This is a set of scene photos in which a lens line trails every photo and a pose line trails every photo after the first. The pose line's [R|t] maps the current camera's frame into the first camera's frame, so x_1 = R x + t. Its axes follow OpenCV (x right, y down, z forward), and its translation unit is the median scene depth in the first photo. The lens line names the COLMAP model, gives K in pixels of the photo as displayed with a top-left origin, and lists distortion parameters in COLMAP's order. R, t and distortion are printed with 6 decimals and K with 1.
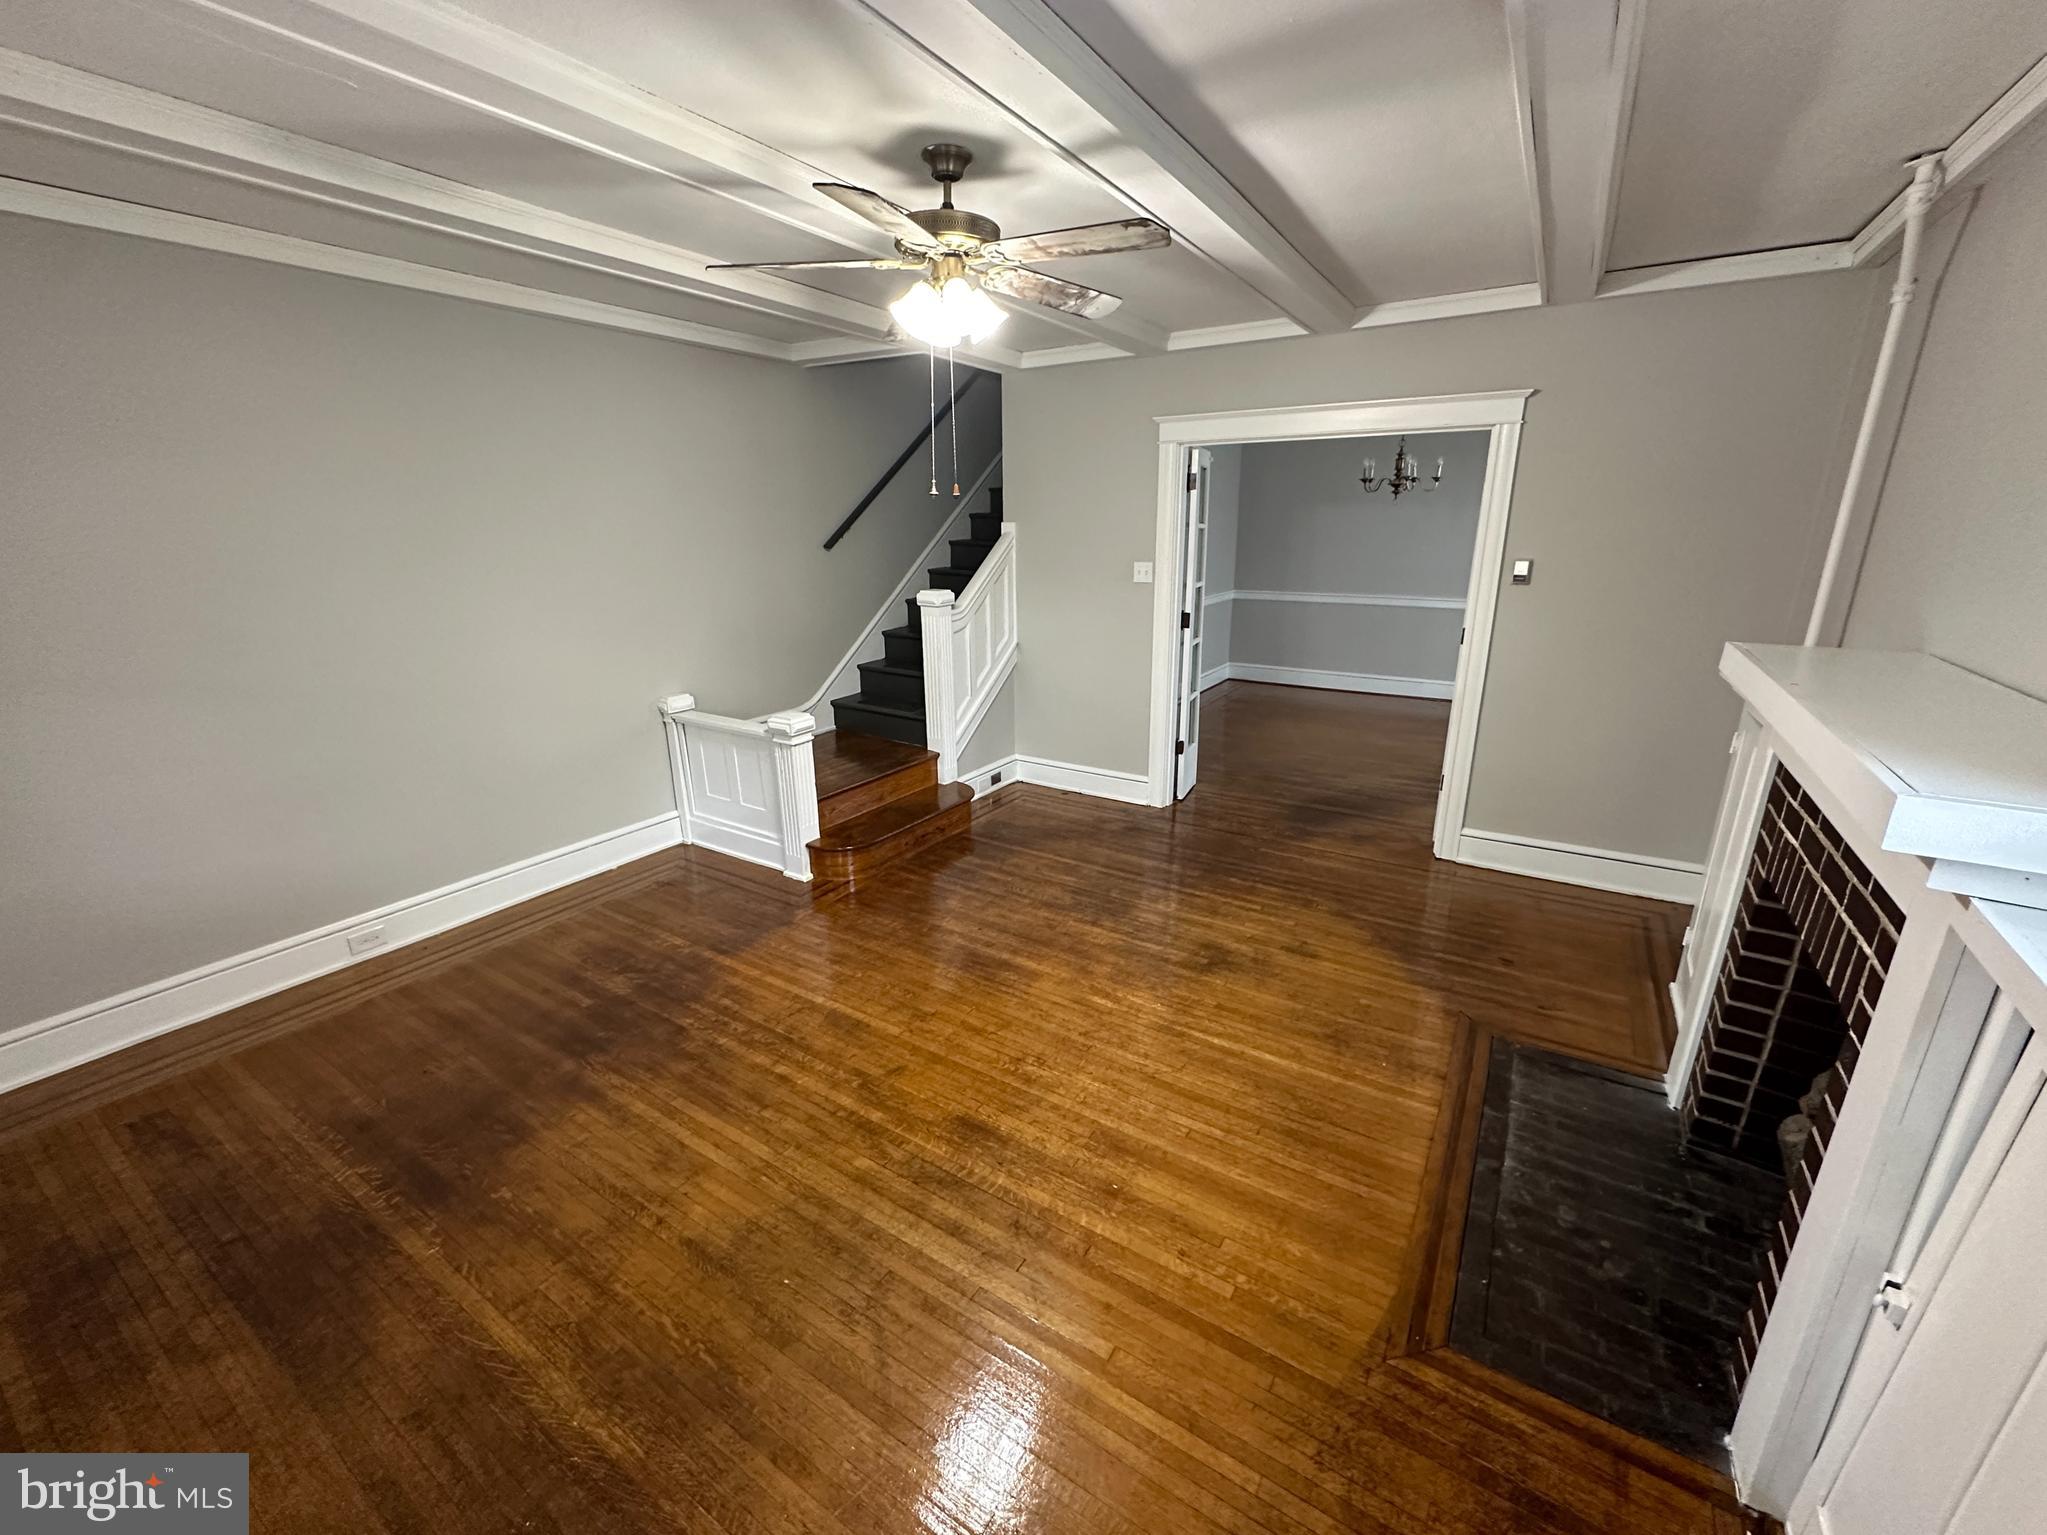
lens RADIAL K [[817.2, 0, 1020.6], [0, 817.2, 768.9], [0, 0, 1]] dist [-0.000503, 0.000413]
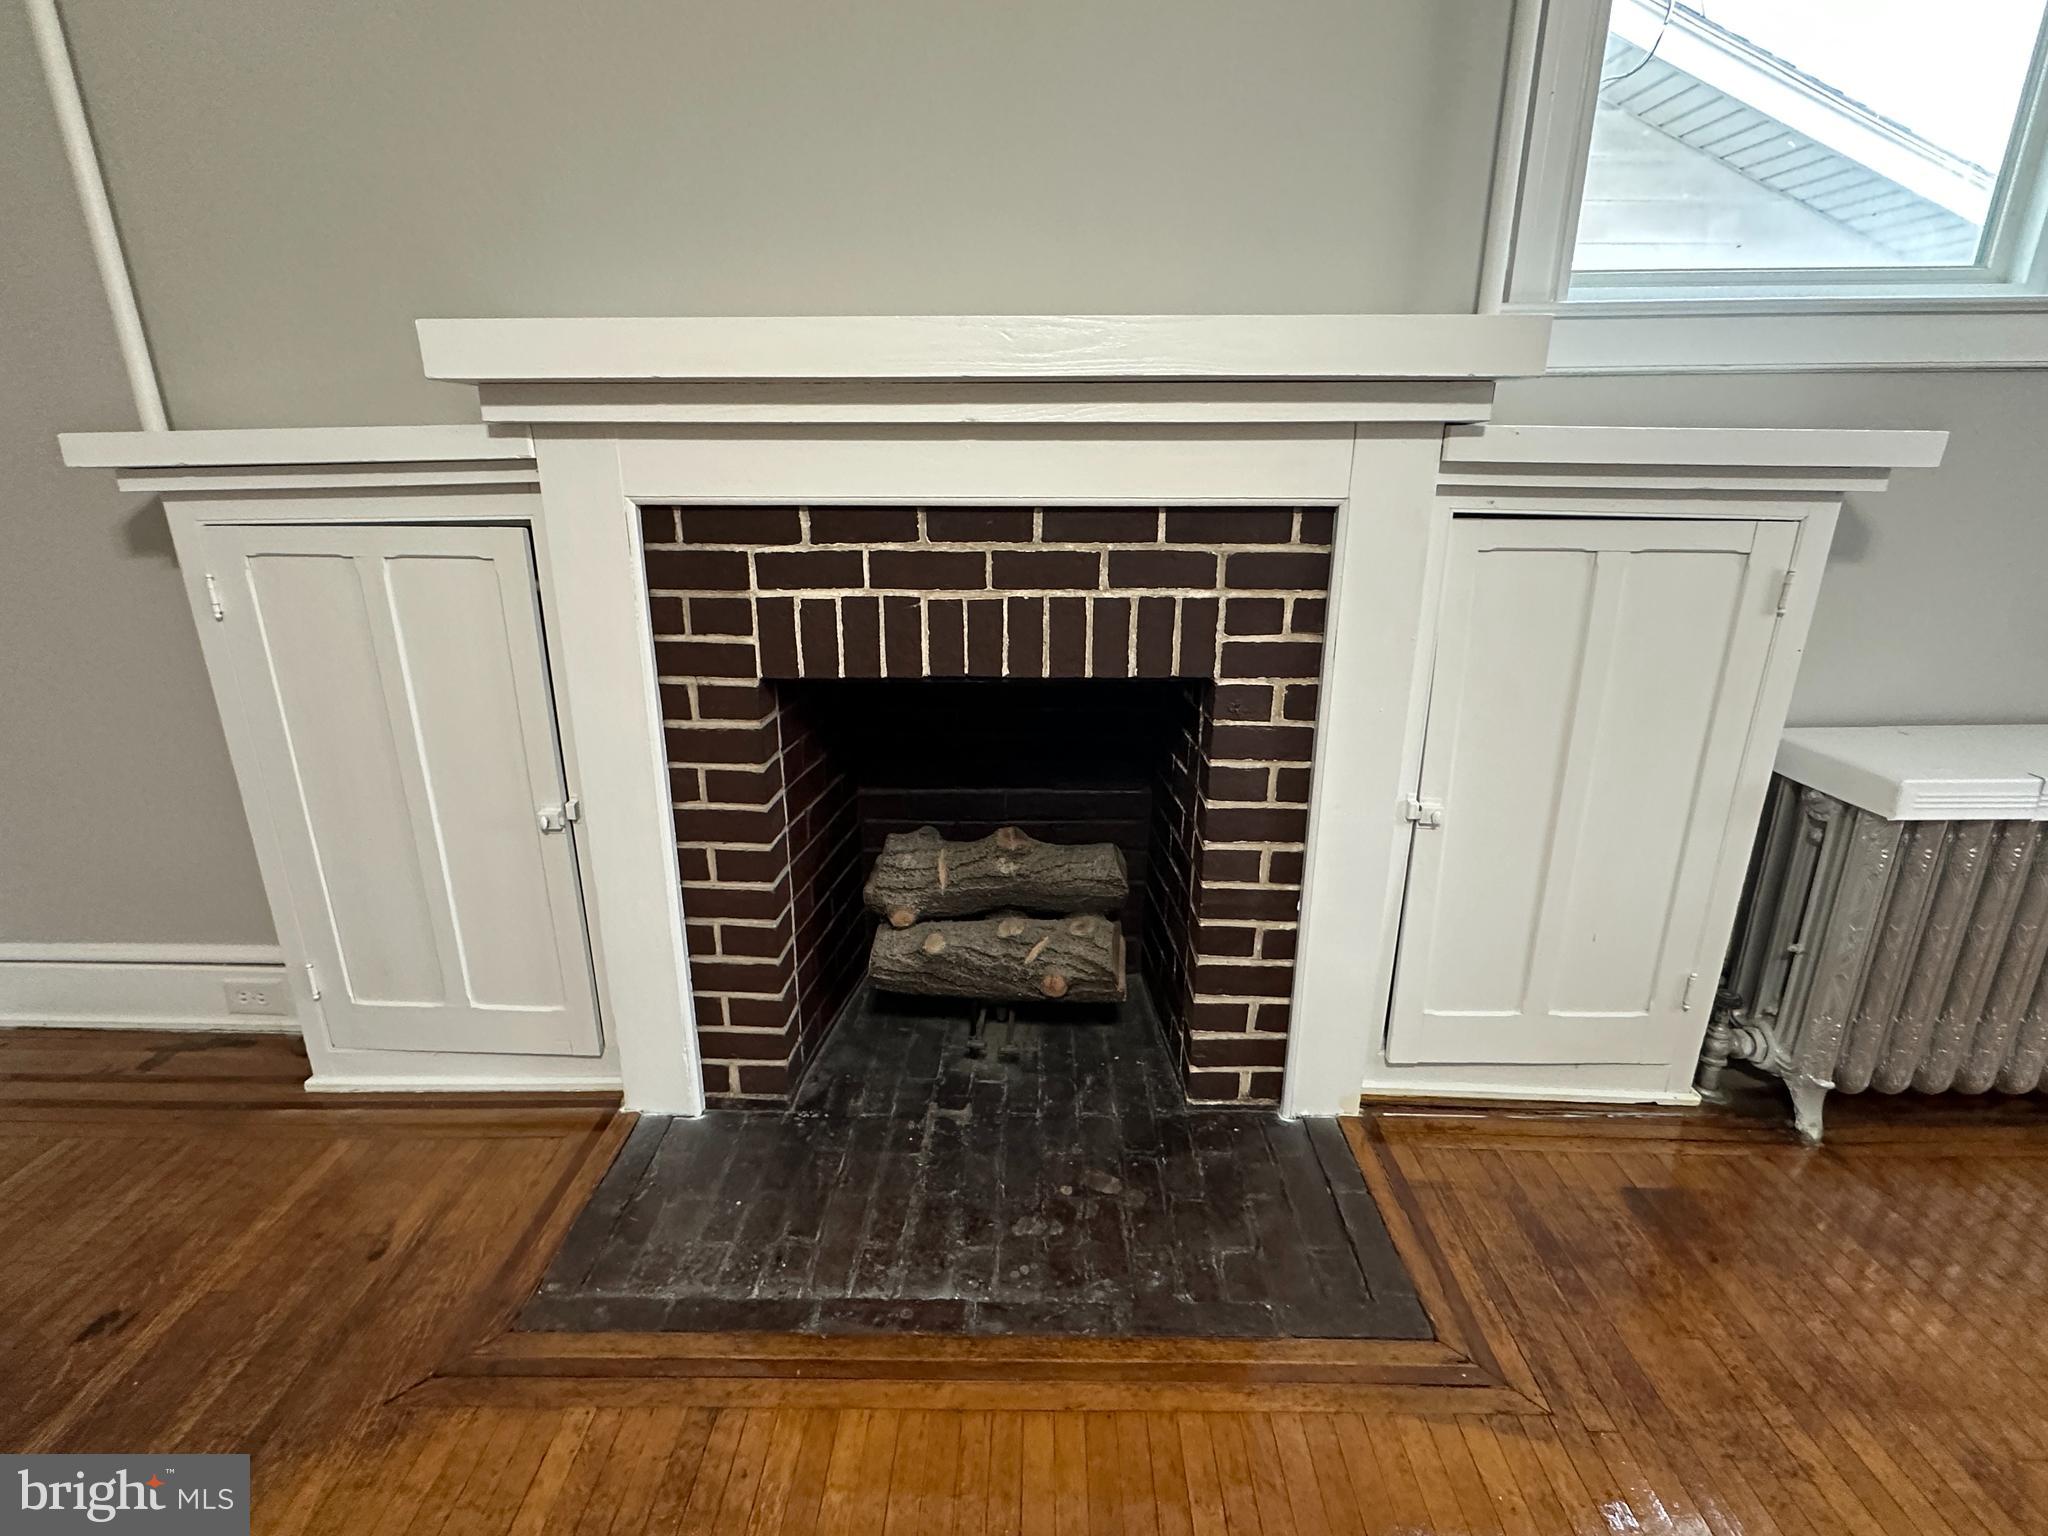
lens RADIAL K [[955.7, 0, 1024.3], [0, 955.7, 771.1], [0, 0, 1]] dist [-0.004264, 0.000450]
pose [[-0.523216, -0.254510, 0.813308, 0.096505], [0.260749, 0.860782, 0.437110, -0.048721], [-0.811329, 0.440772, -0.384012, 0.677065]]
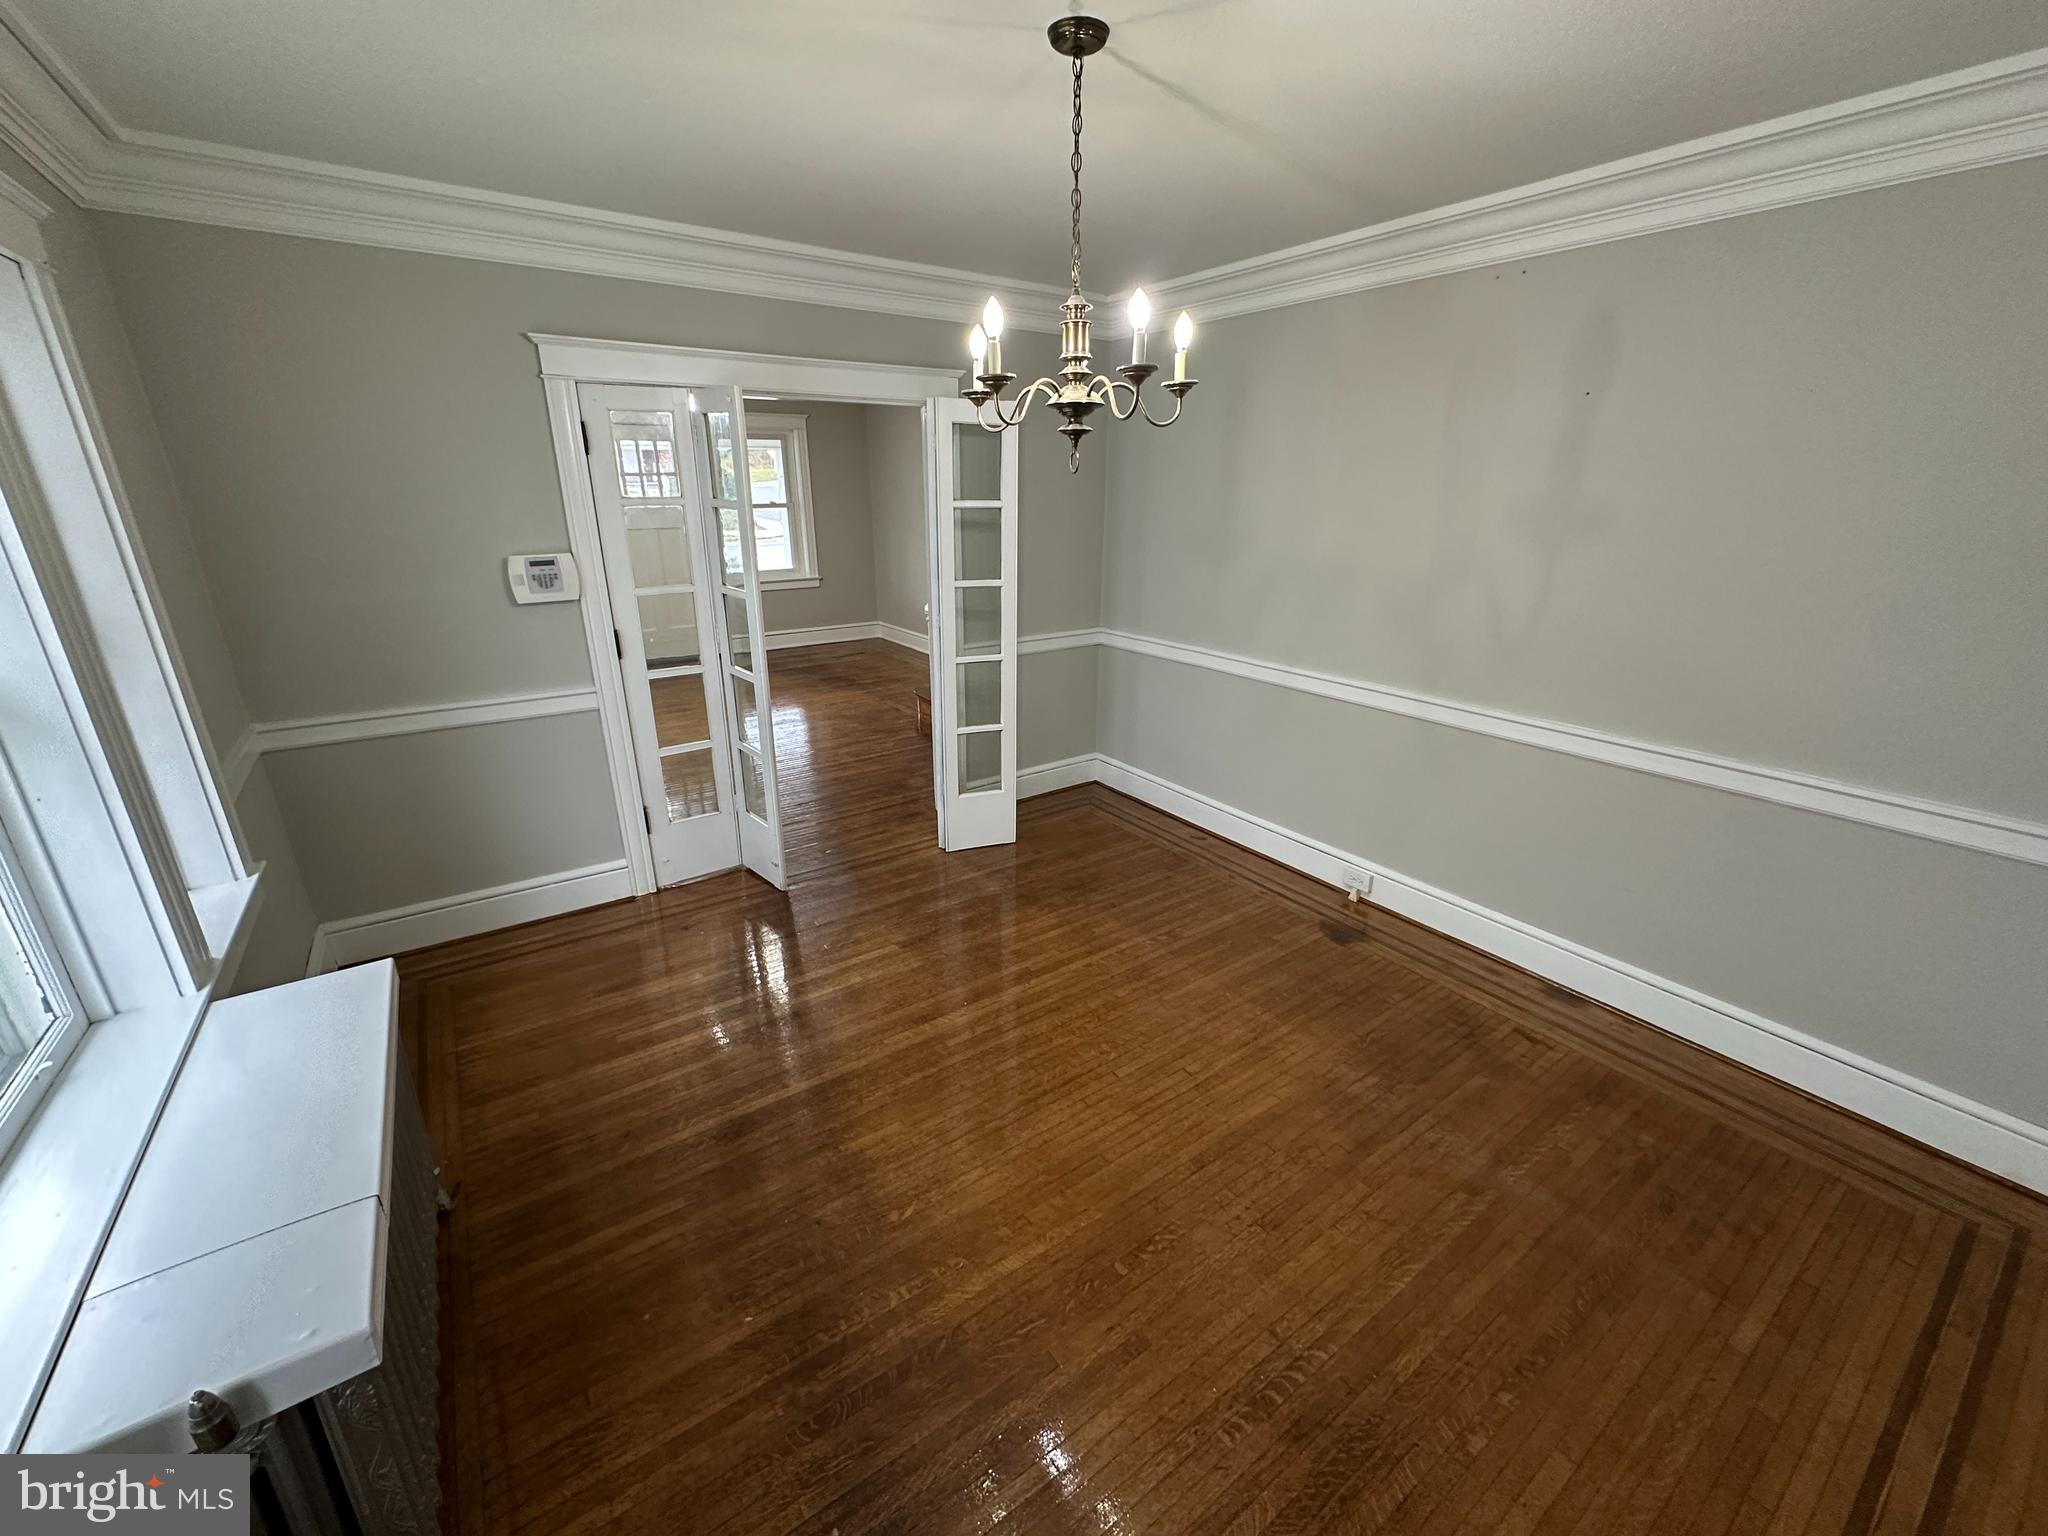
lens RADIAL K [[817.6, 0, 1019.8], [0, 817.6, 765.8], [0, 0, 1]] dist [-0.000503, 0.000413]
pose [[-0.382352, 0.313762, -0.869114, 1.334926], [-0.270179, 0.861514, 0.429879, -0.601136], [0.883634, 0.399182, -0.244630, 1.869876]]
